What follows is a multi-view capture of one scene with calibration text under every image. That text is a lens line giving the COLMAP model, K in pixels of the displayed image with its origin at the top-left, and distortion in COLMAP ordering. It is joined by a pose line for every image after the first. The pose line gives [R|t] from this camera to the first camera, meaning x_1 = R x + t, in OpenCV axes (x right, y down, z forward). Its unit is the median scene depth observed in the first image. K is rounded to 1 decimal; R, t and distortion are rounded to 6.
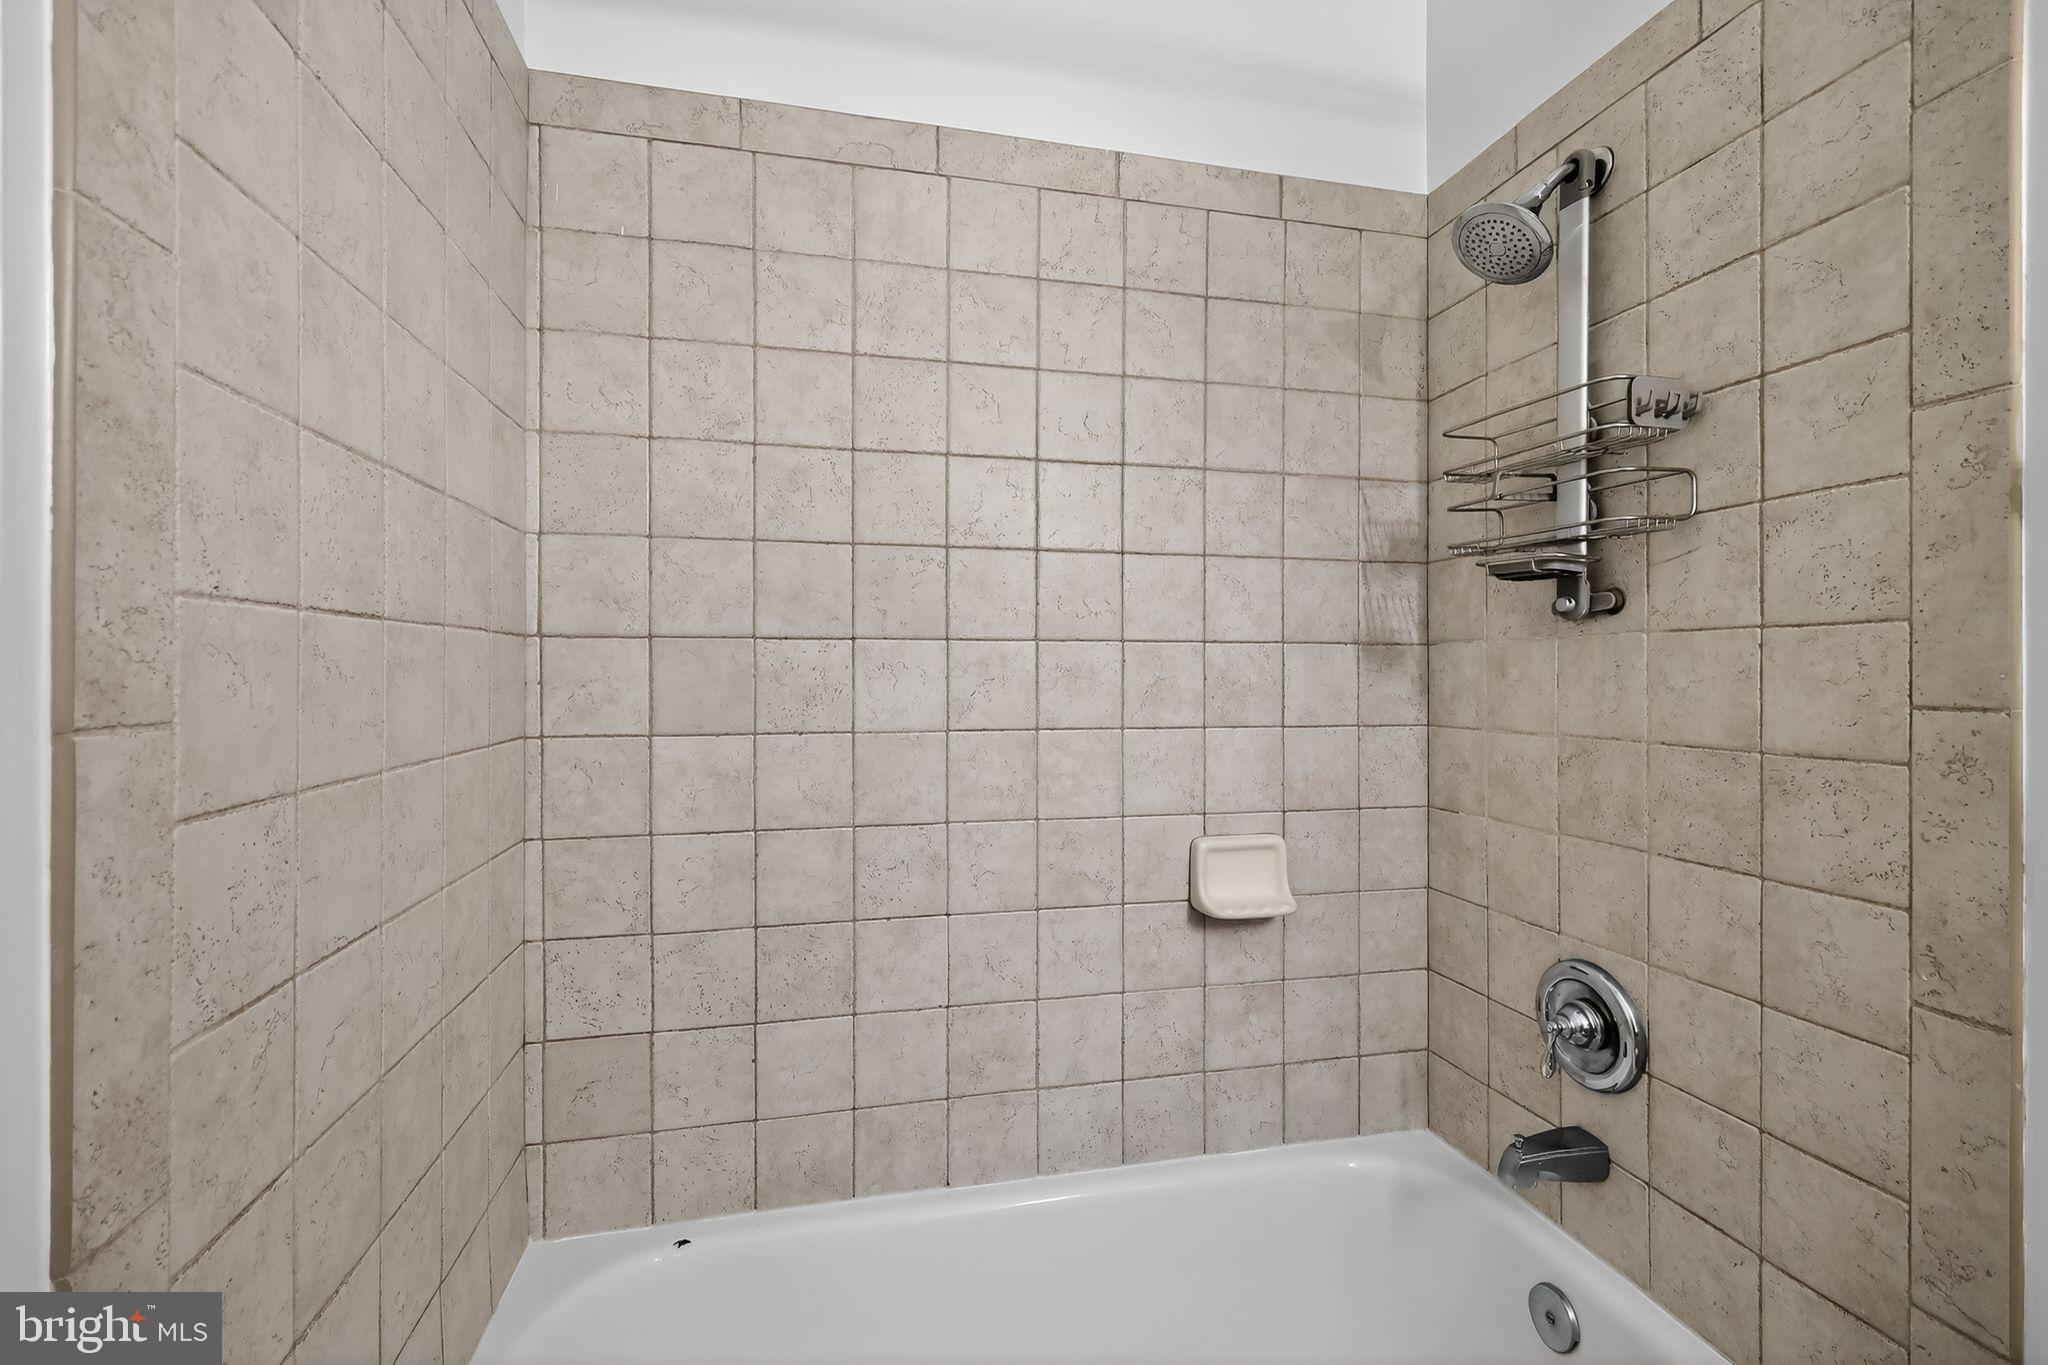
lens RADIAL K [[897.3, 0, 1025.5], [0, 897.3, 675.9], [0, 0, 1]] dist [0.004976, -0.000168]
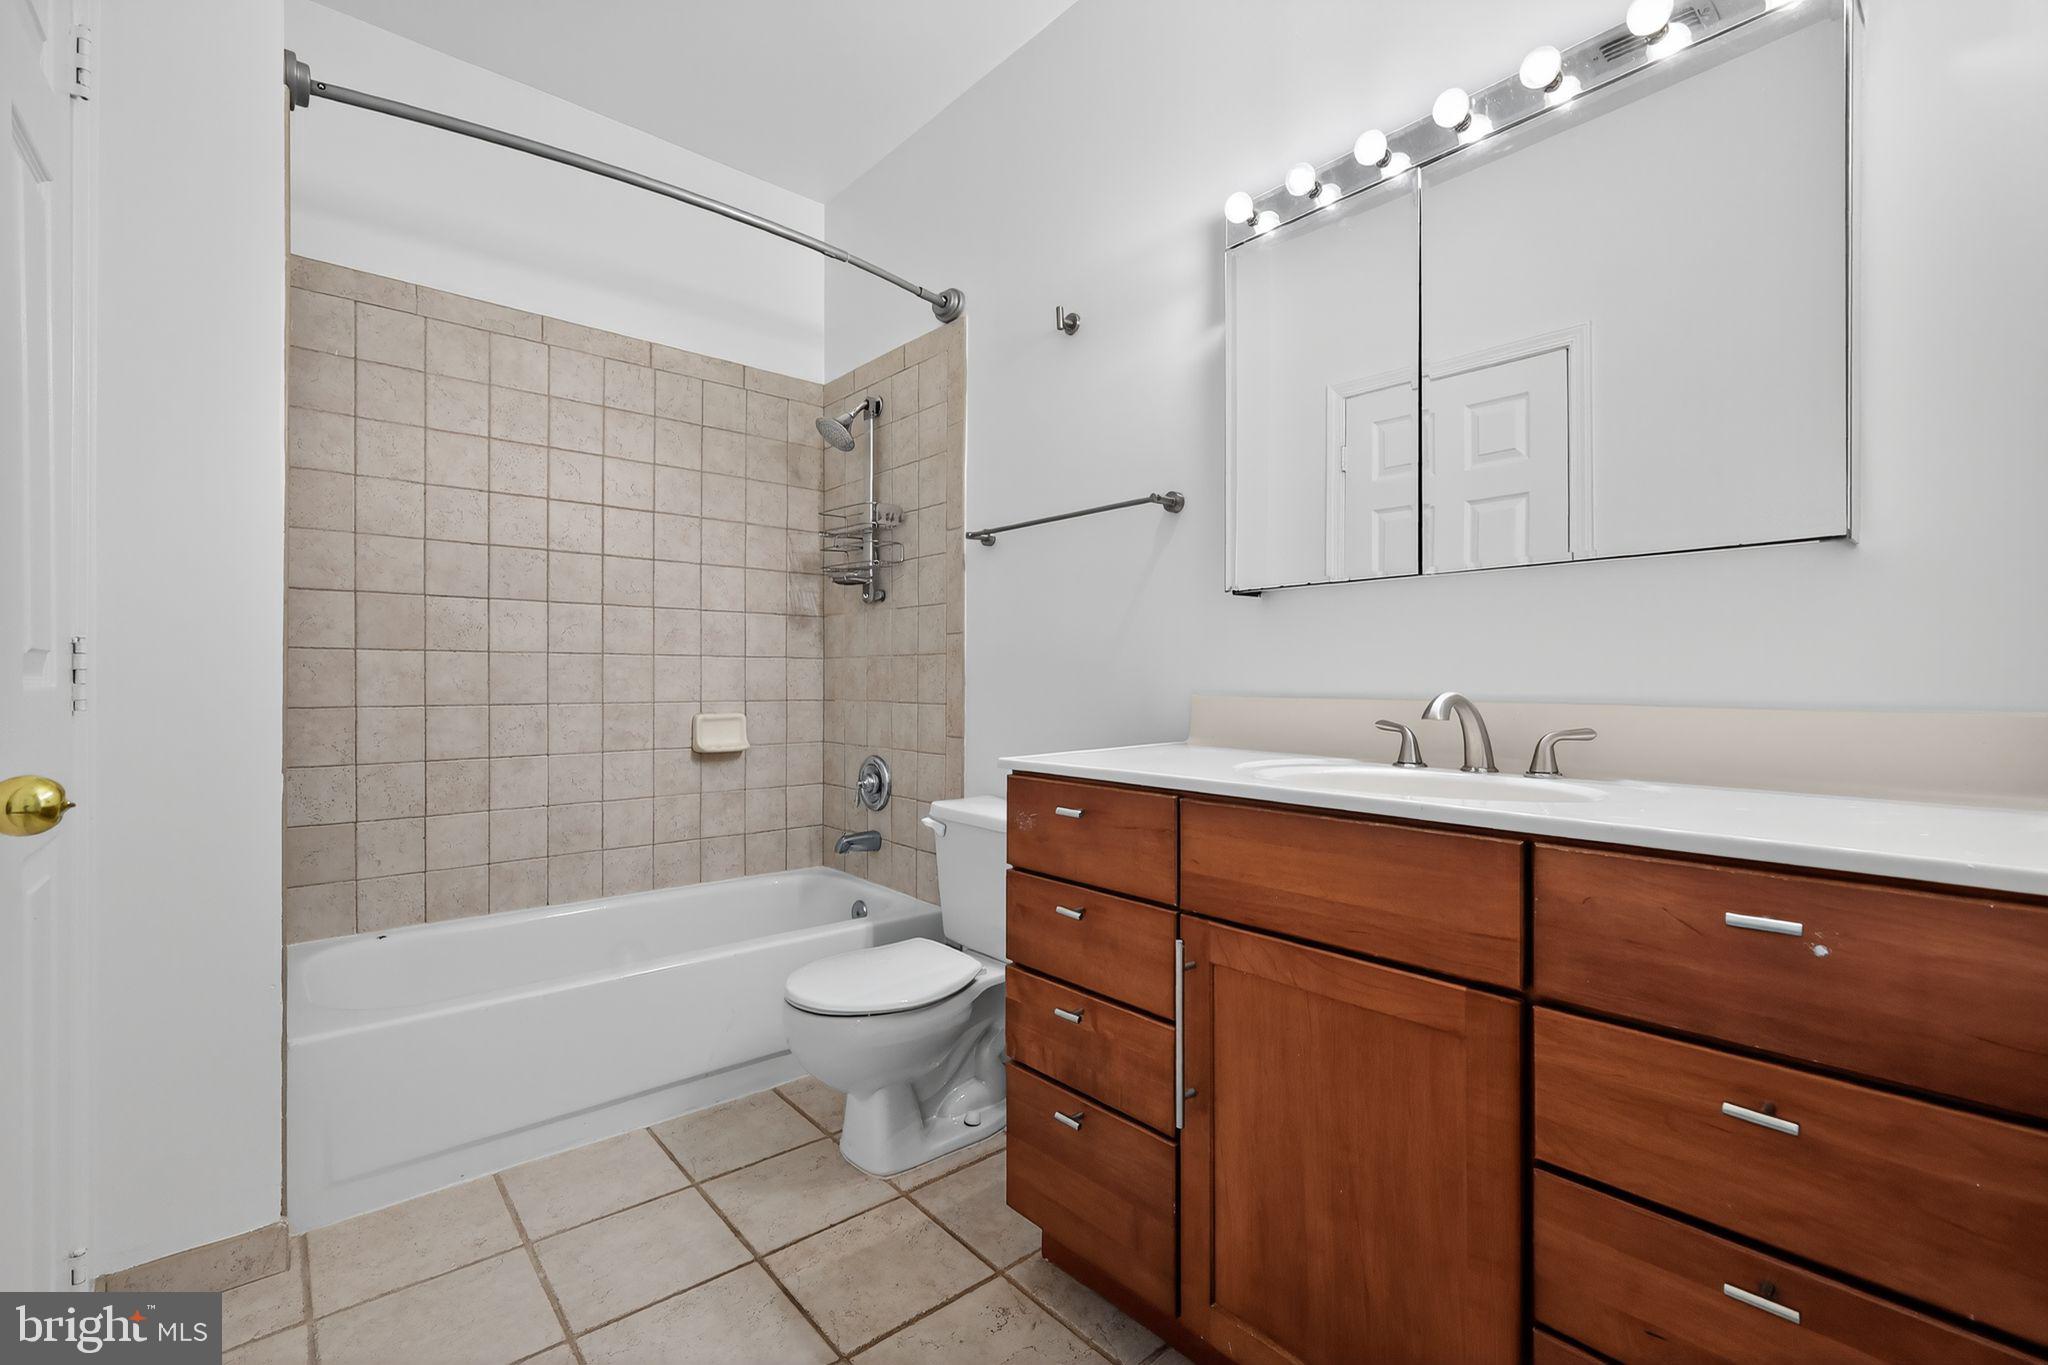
lens RADIAL K [[889.2, 0, 1024.0], [0, 889.2, 682.5], [0, 0, 1]] dist [0.004011, -0.000105]
pose [[0.883397, 0.001013, 0.468623, -0.081564], [-0.002567, 0.999993, 0.002677, 0.115700], [-0.468618, -0.003568, 0.883394, -1.037218]]
